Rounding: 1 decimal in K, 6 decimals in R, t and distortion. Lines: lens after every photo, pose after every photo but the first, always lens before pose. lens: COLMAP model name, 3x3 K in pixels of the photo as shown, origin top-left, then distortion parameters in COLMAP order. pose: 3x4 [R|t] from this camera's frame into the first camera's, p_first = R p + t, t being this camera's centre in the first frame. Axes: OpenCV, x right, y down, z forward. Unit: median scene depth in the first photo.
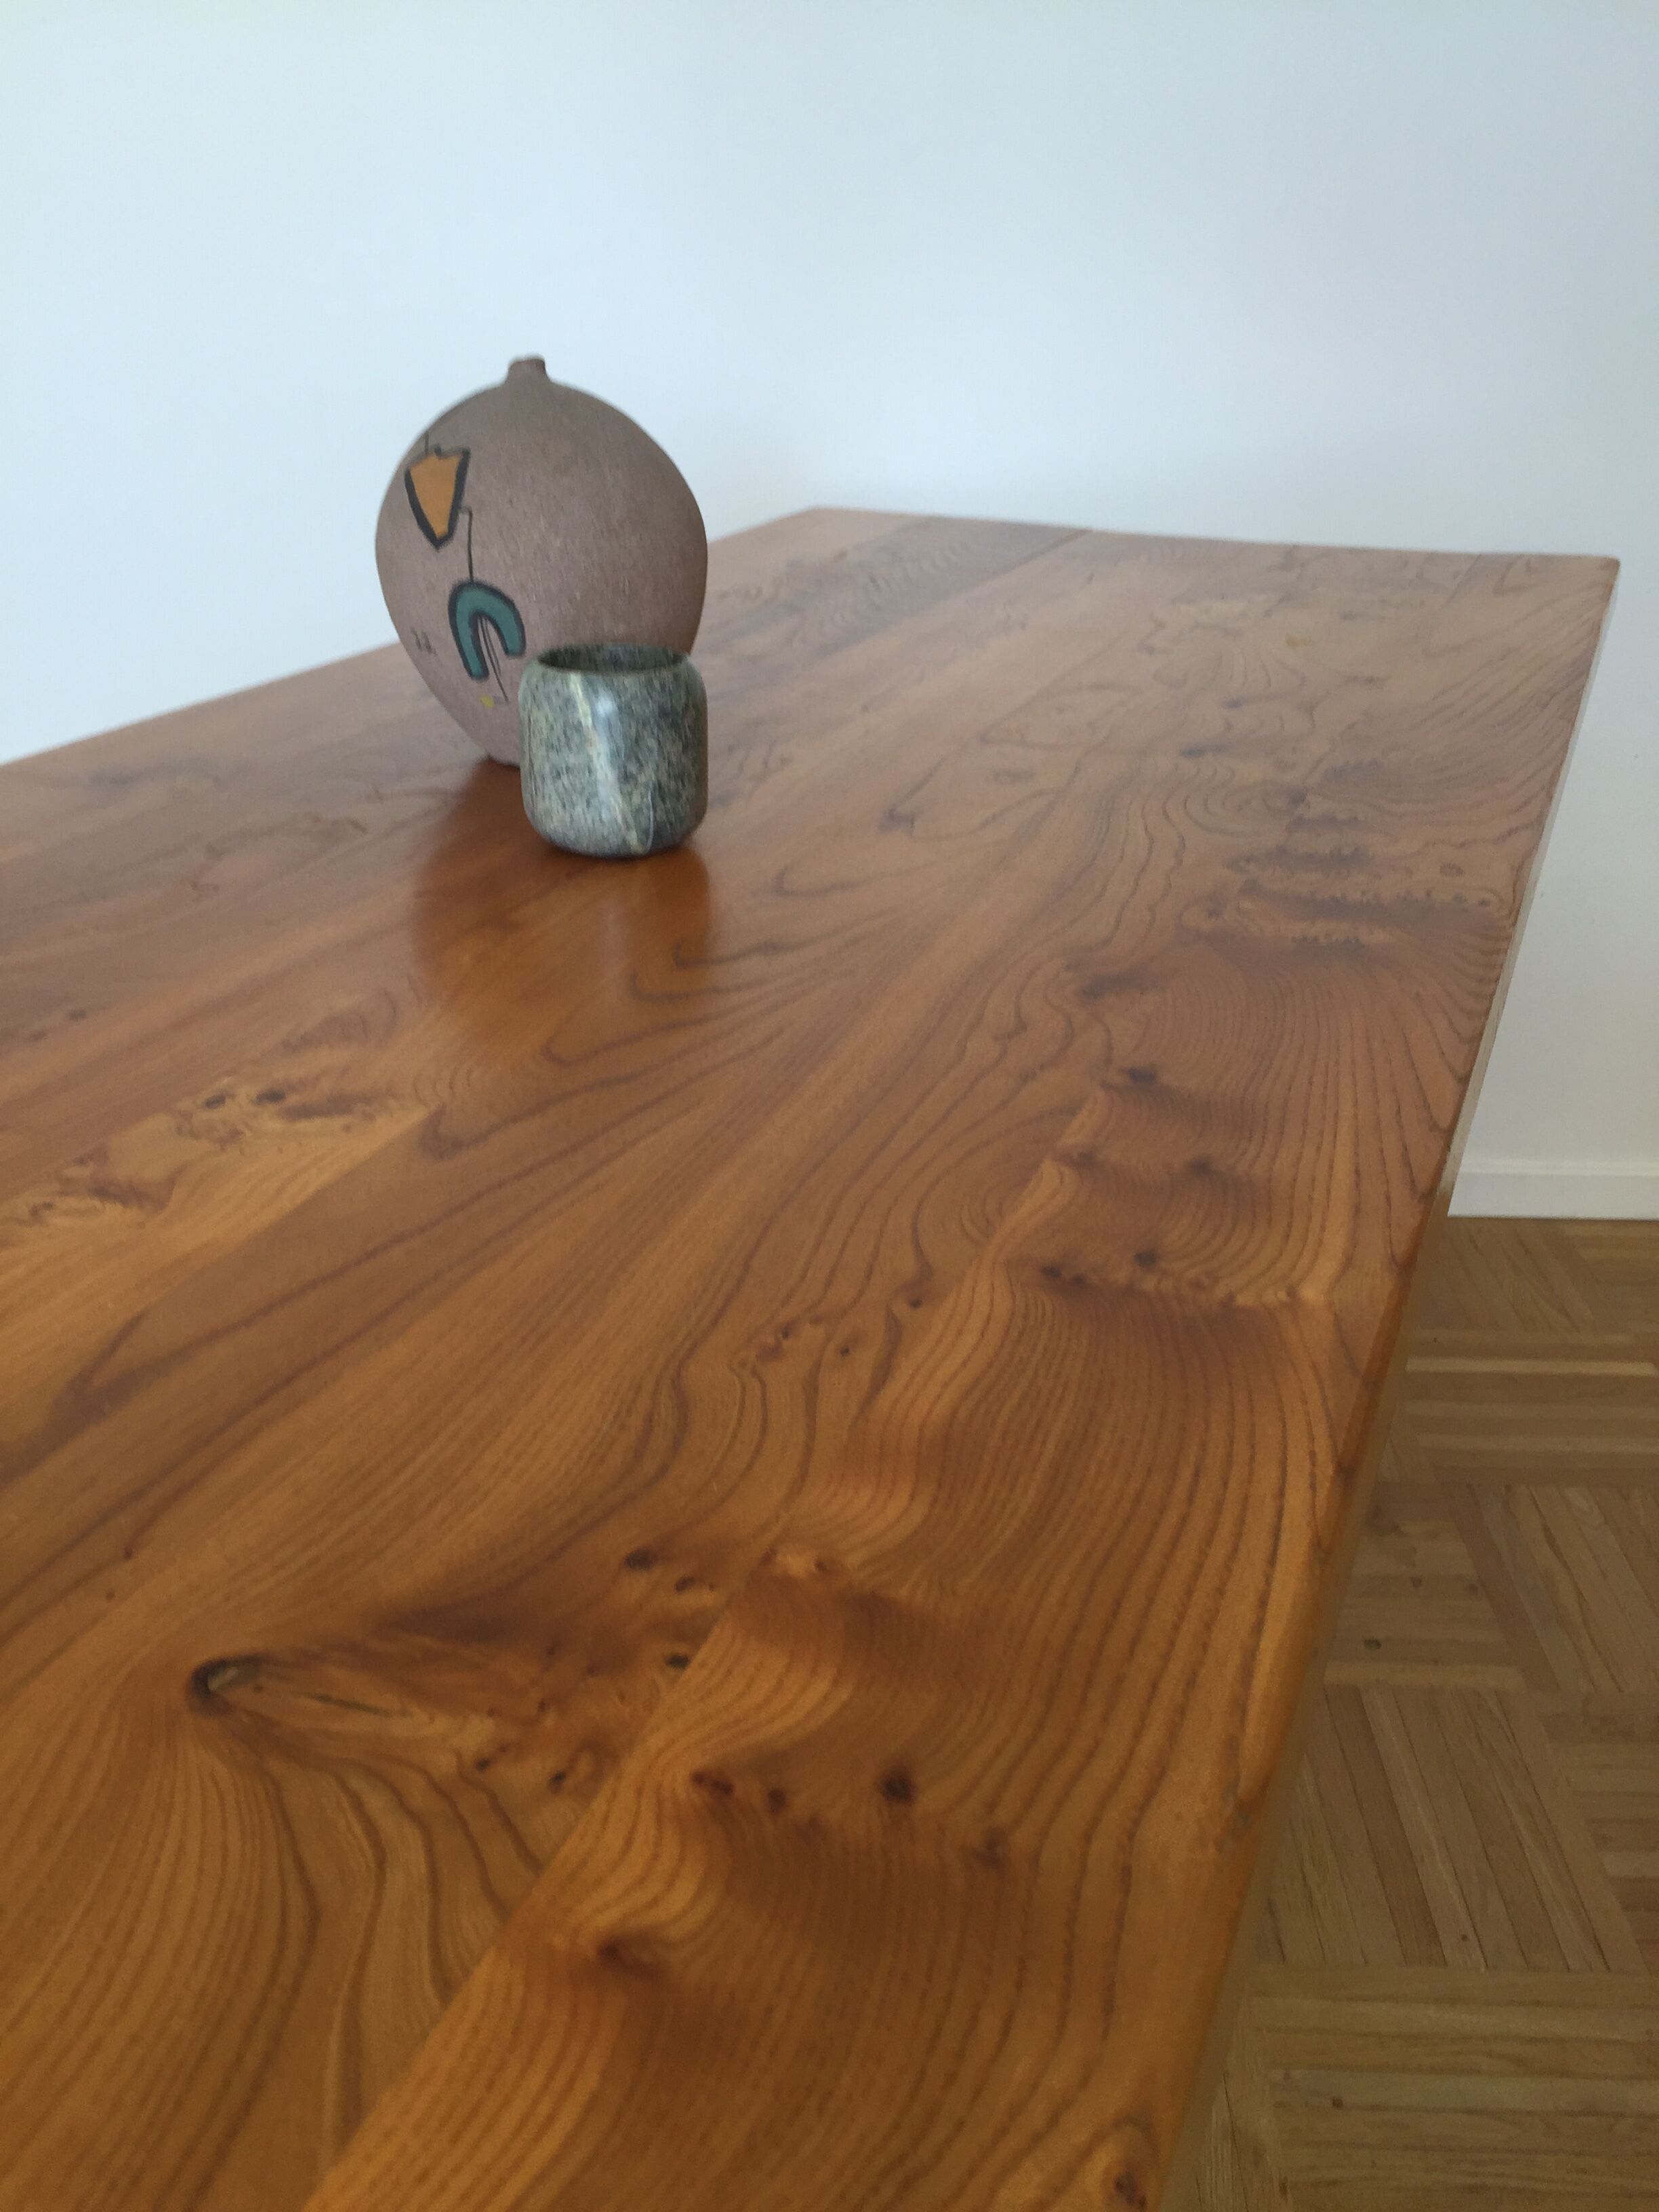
lens RADIAL K [[1881.0, 0, 824.5], [0, 1881.0, 1109.3], [0, 0, 1]] dist [0.094431, -0.129069]
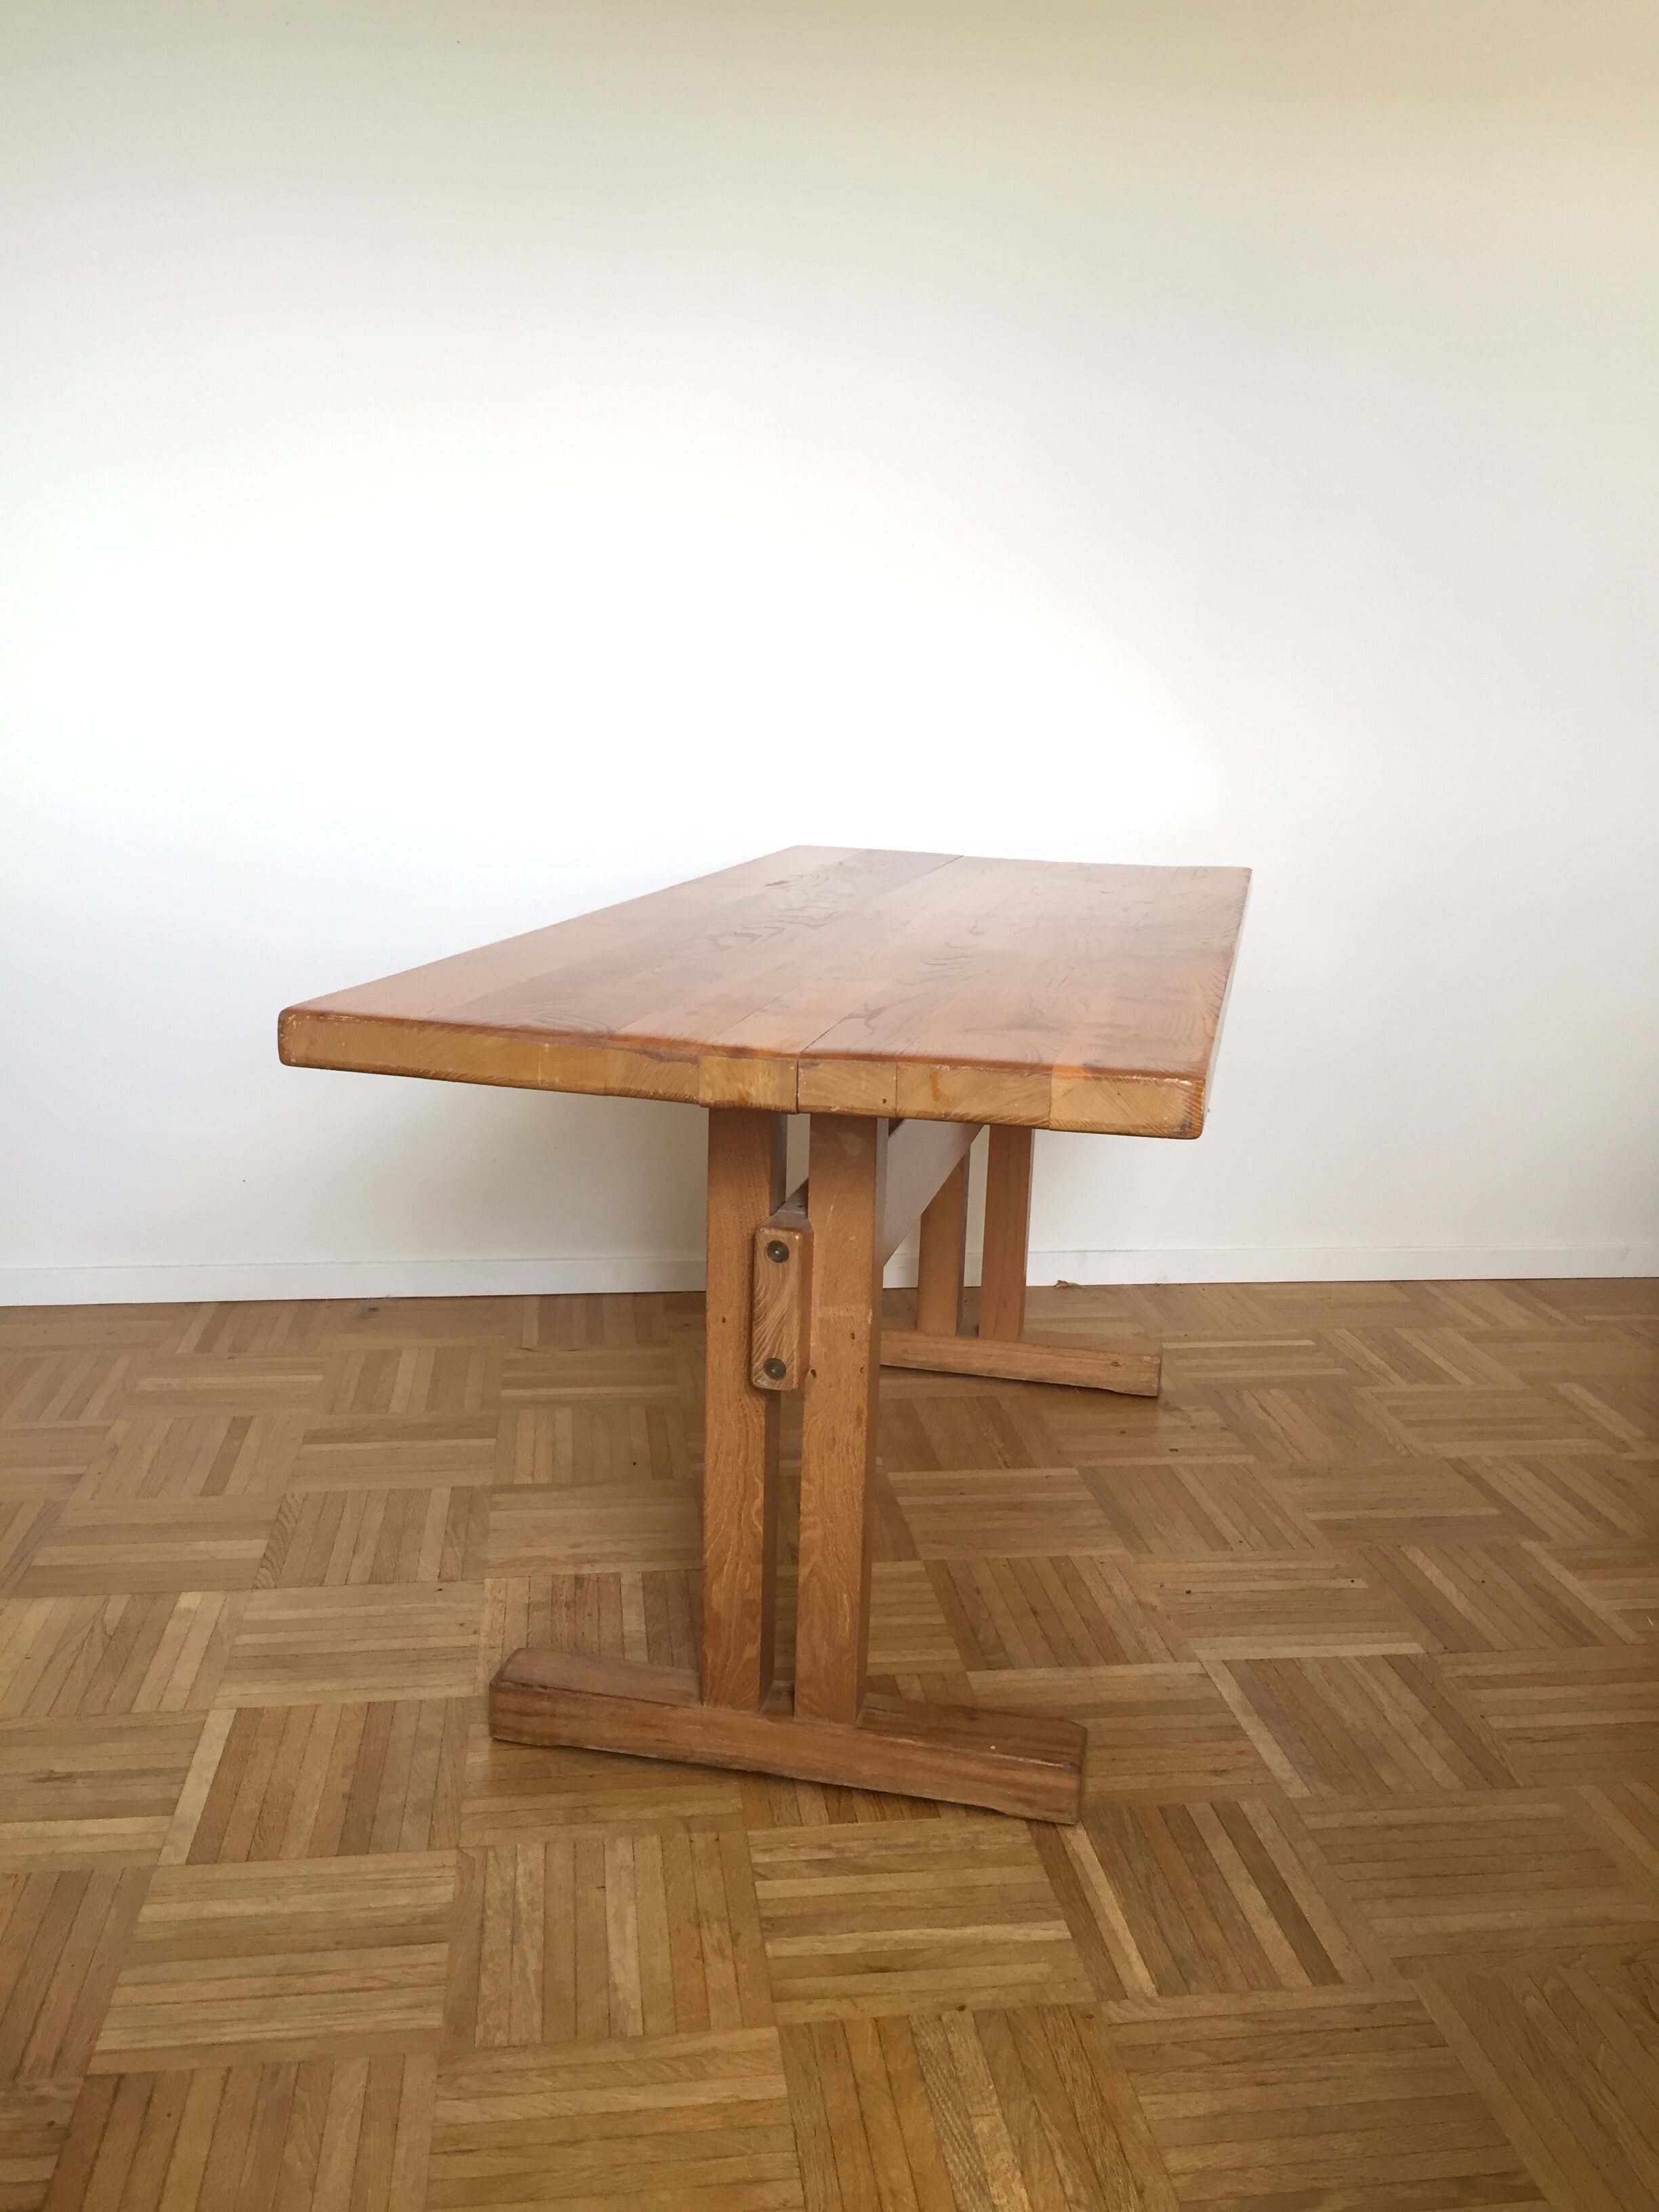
lens RADIAL K [[1881.0, 0, 823.1], [0, 1881.0, 1116.8], [0, 0, 1]] dist [0.094431, -0.129069]
pose [[0.985549, -0.011792, 0.168982, -0.575368], [0.045568, 0.979258, -0.197425, 0.549267], [-0.163149, 0.202272, 0.965644, -1.241462]]
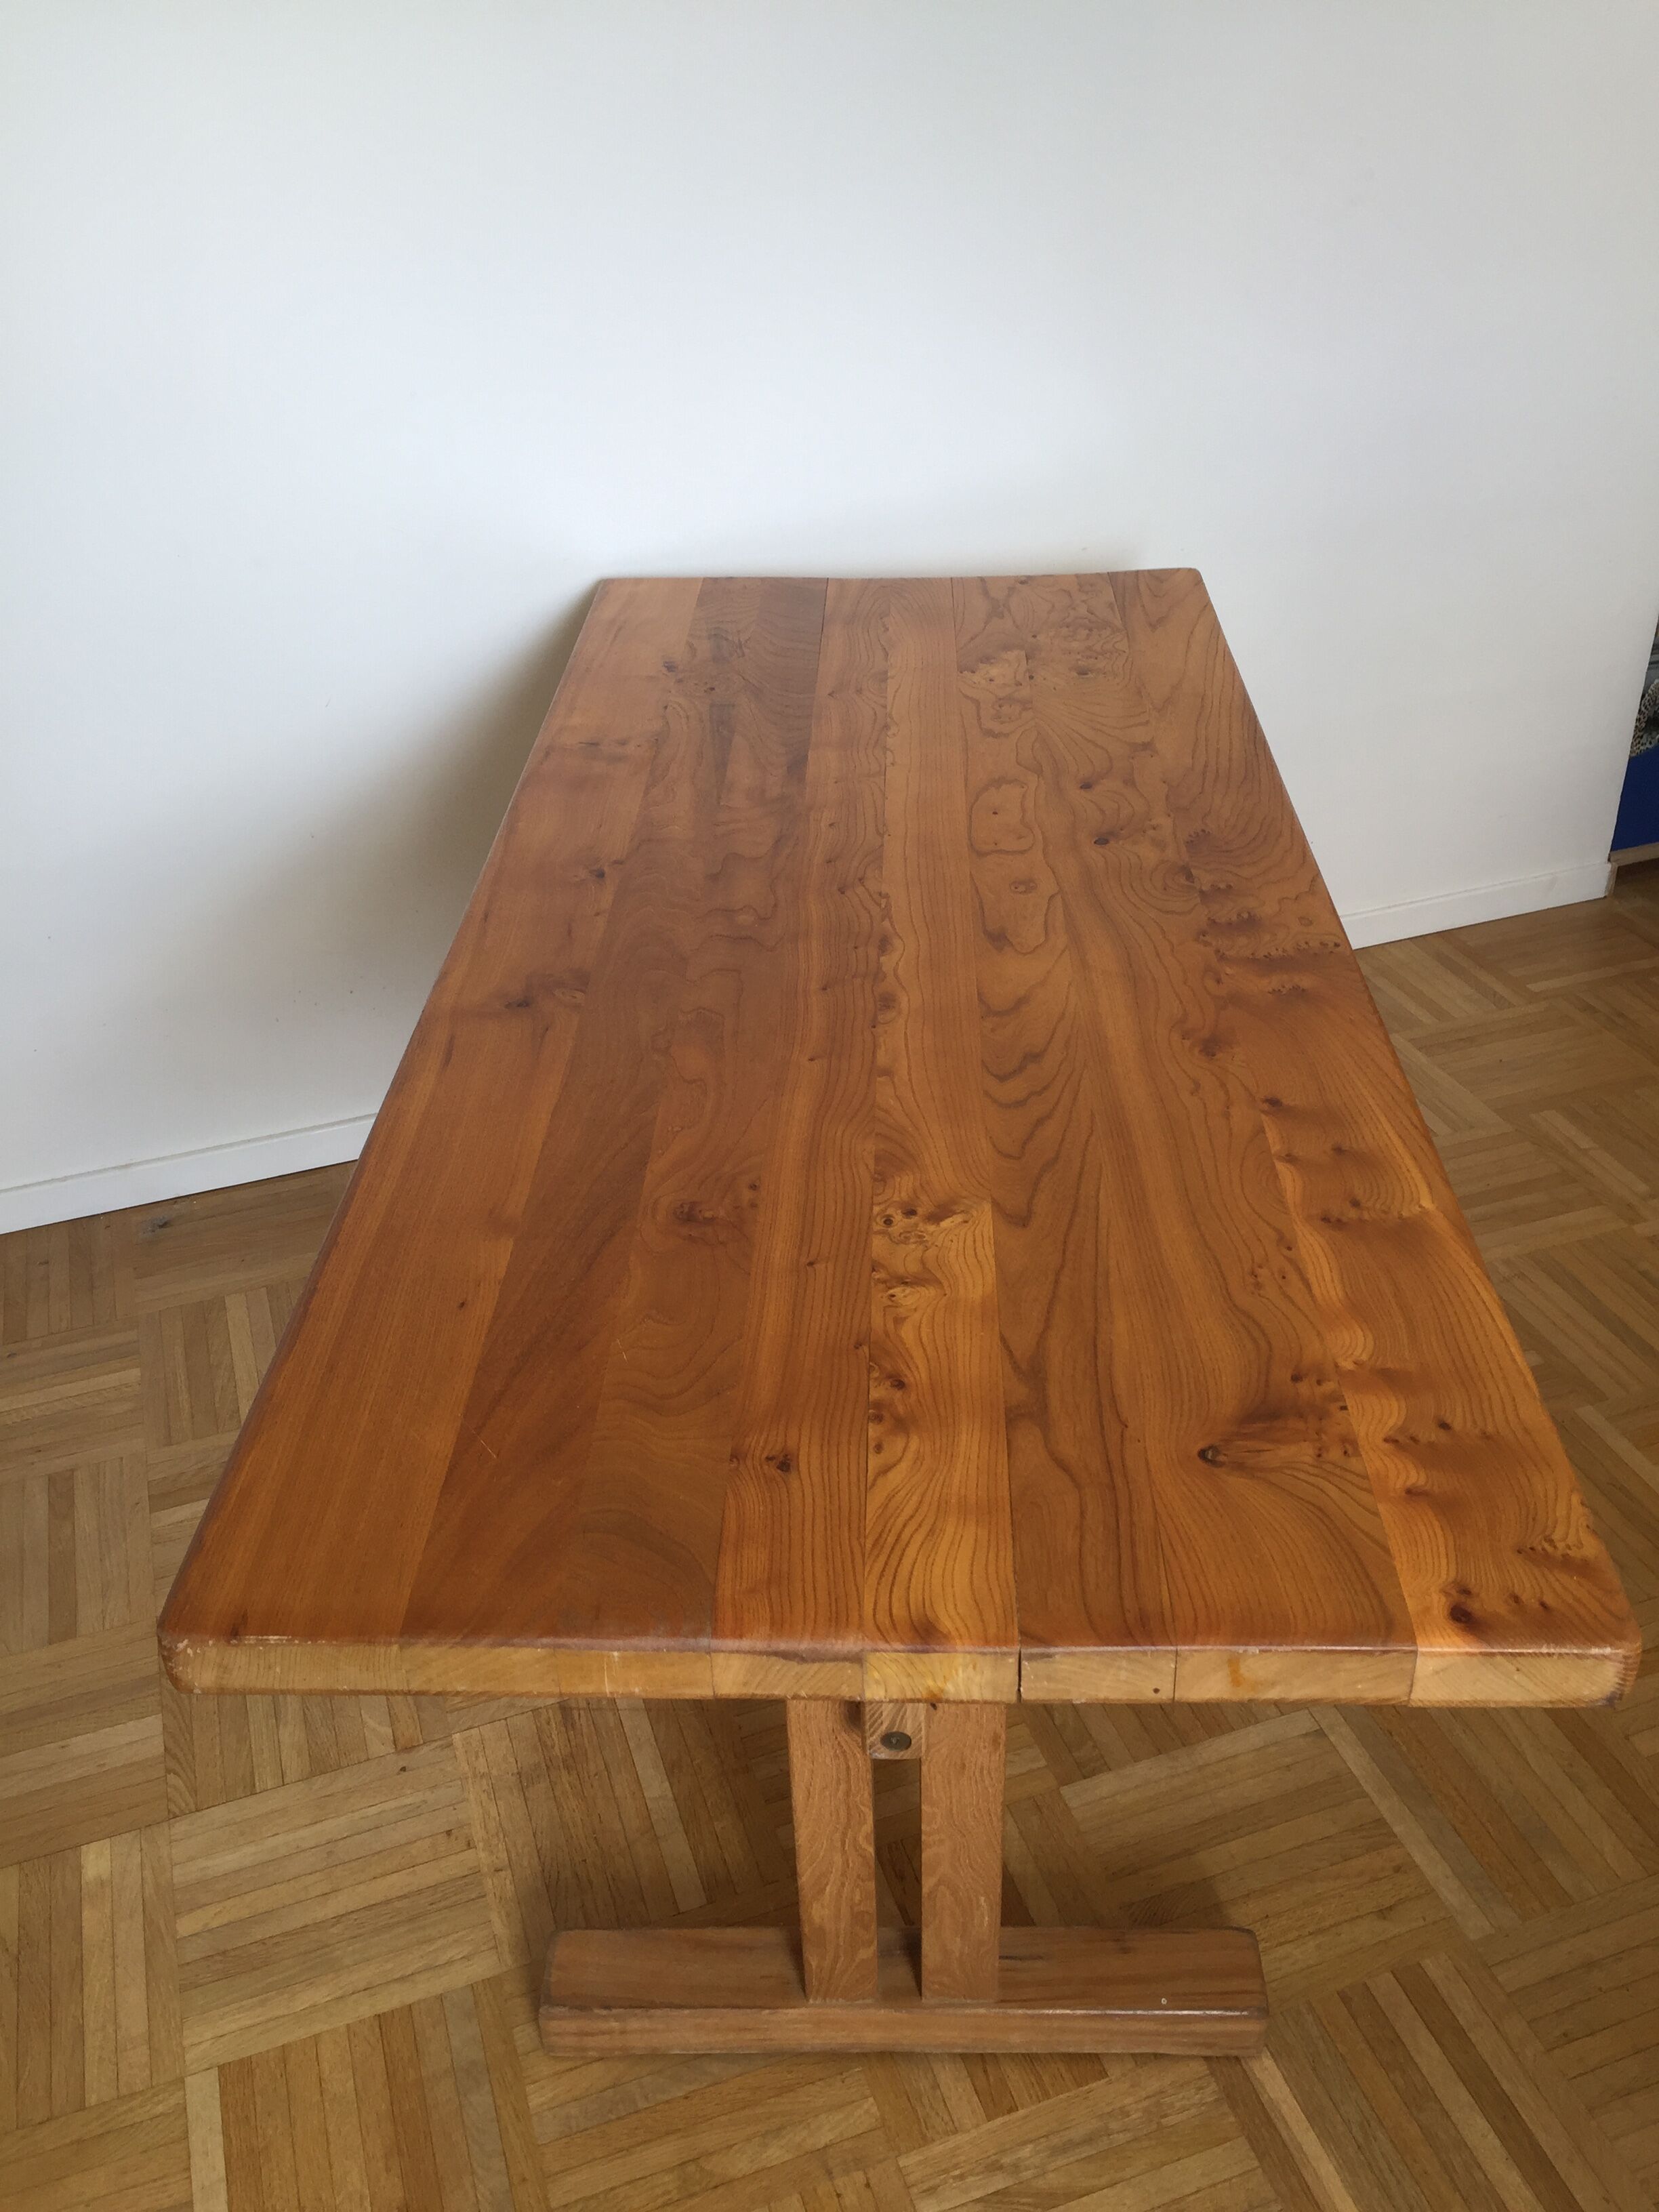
lens RADIAL K [[1881.0, 0, 824.2], [0, 1881.0, 1115.2], [0, 0, 1]] dist [0.094431, -0.129069]
pose [[0.932810, -0.222255, 0.283671, -0.662639], [0.180663, 0.969516, 0.165527, -0.326534], [-0.311813, -0.103156, 0.944527, -0.611429]]
